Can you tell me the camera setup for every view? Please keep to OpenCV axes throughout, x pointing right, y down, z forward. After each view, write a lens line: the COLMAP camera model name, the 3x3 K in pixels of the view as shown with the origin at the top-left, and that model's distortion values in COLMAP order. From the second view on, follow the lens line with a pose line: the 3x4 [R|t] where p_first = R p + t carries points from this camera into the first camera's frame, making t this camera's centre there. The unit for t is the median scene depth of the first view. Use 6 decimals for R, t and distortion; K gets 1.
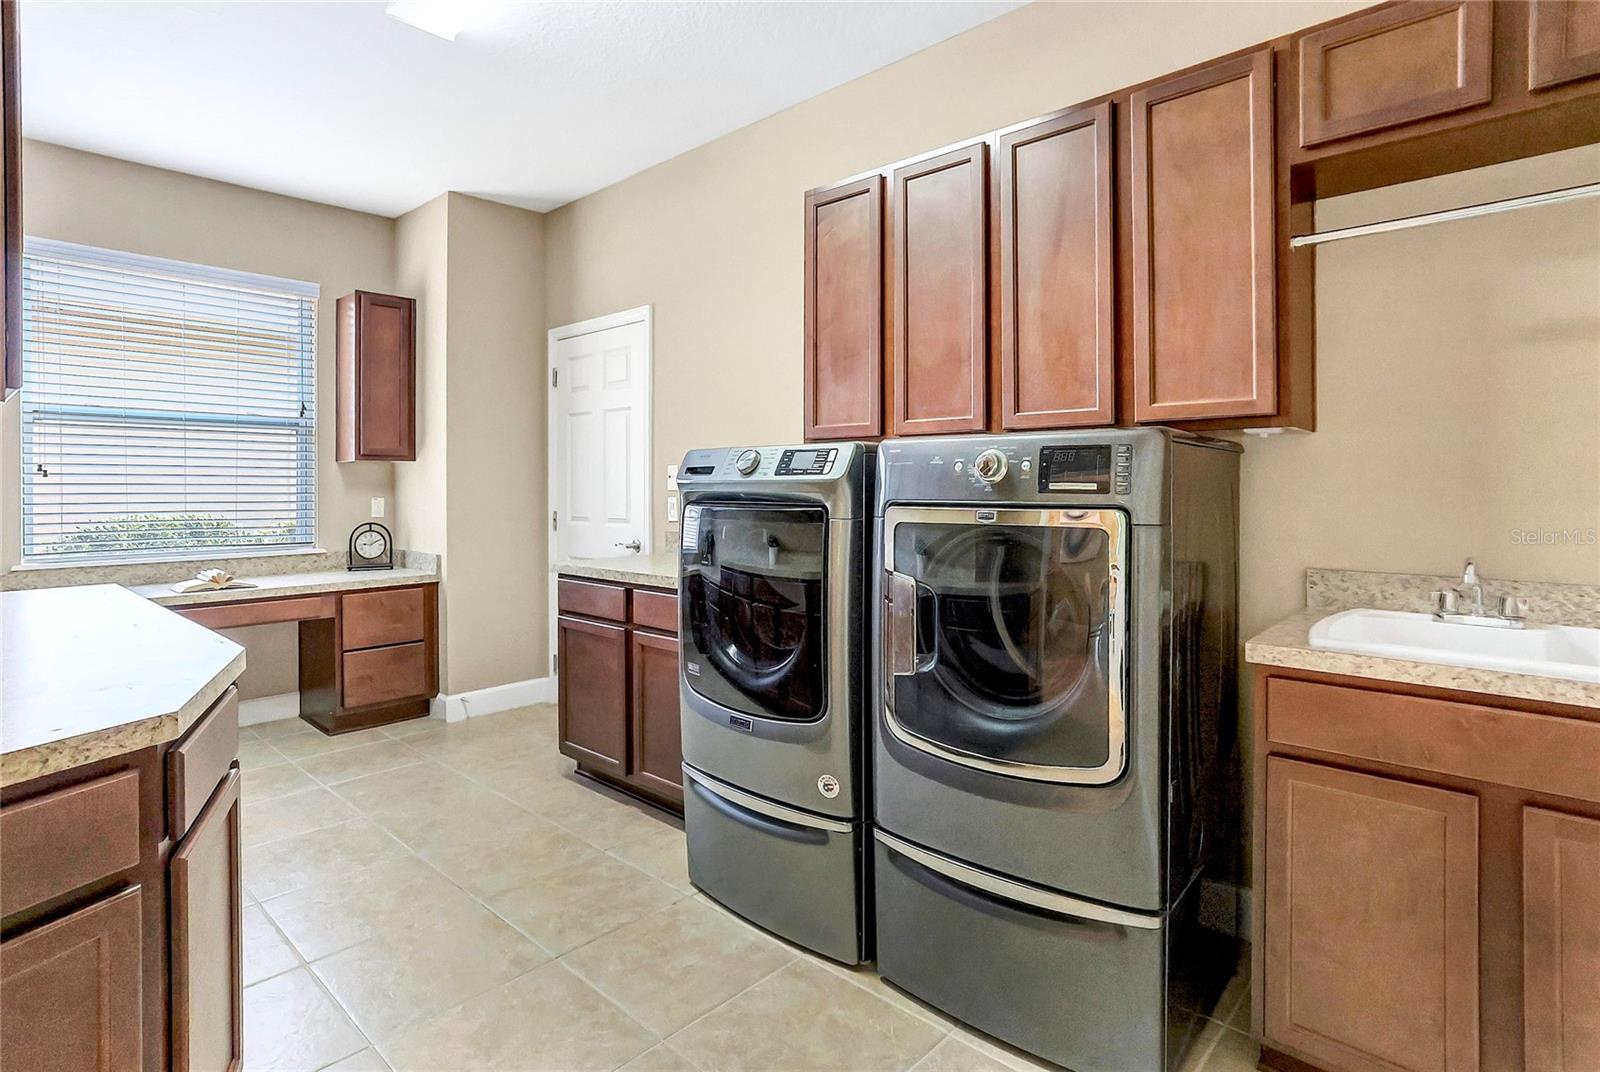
lens RADIAL K [[809.8, 0, 802.3], [0, 809.8, 494.1], [0, 0, 1]] dist [-0.001418, 0.000125]
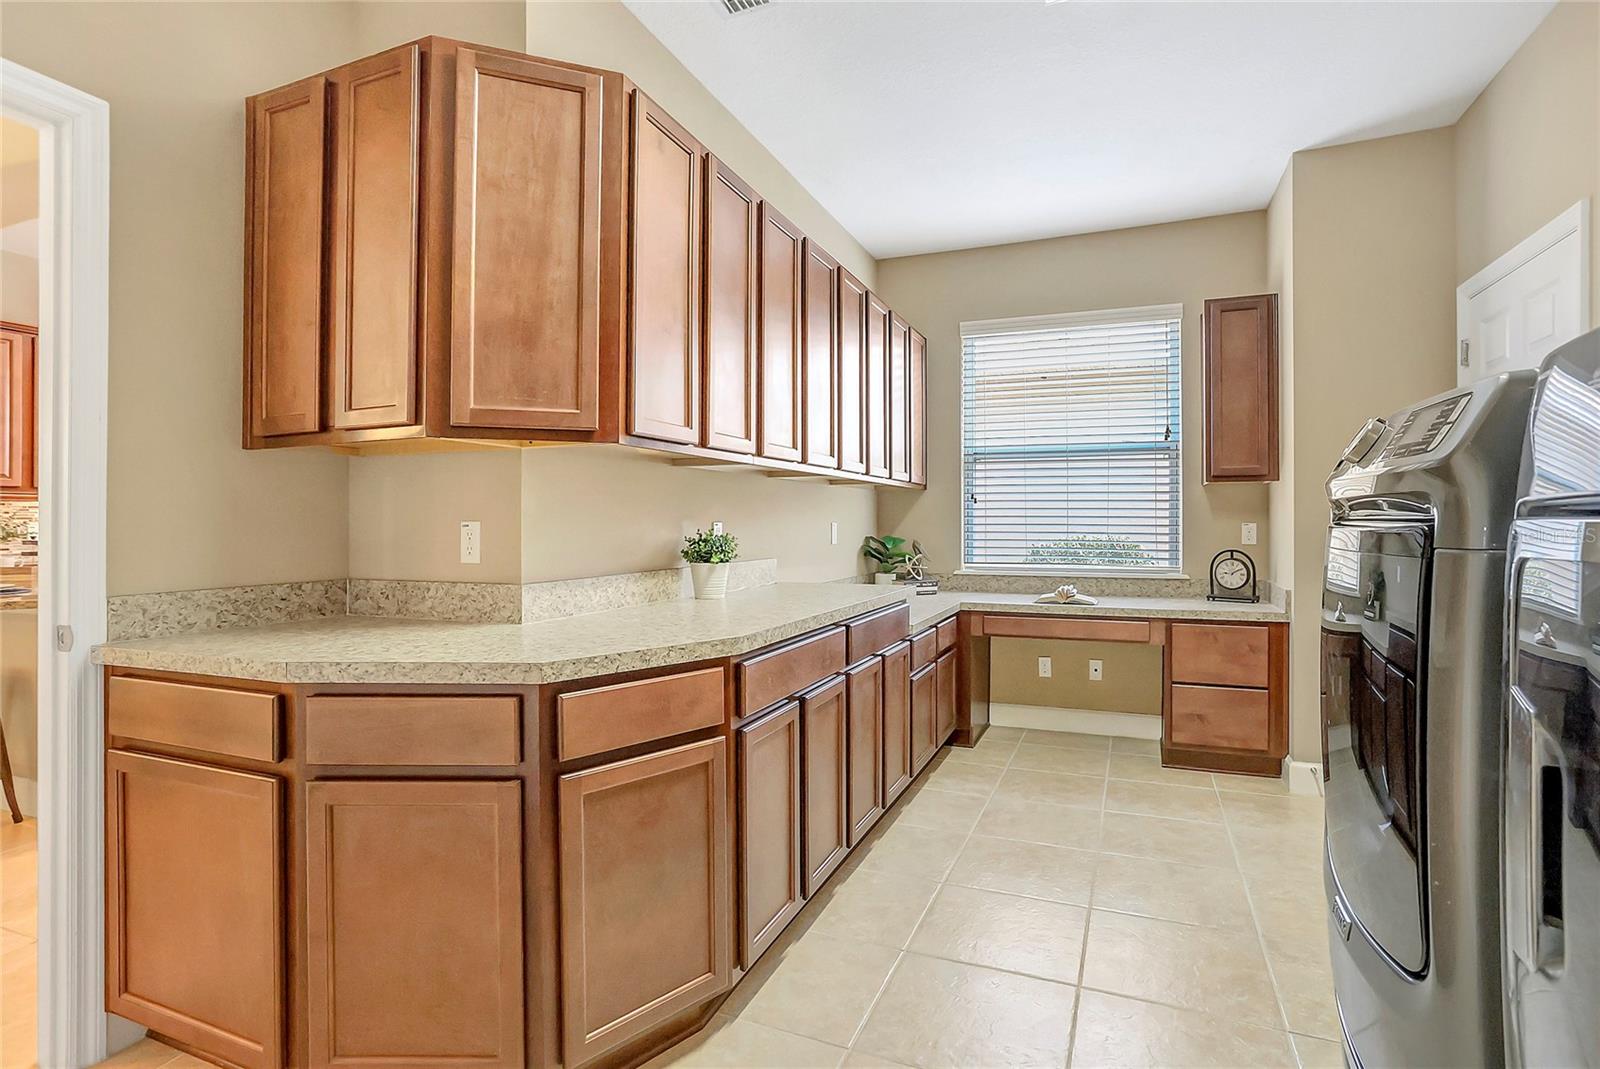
lens RADIAL K [[813.0, 0, 806.5], [0, 813.0, 524.0], [0, 0, 1]] dist [-0.002910, 0.000472]
pose [[0.360082, 0.006854, -0.932896, 0.153122], [-0.010228, 0.999942, 0.003399, 0.008351], [0.932865, 0.008318, 0.360131, 0.228877]]
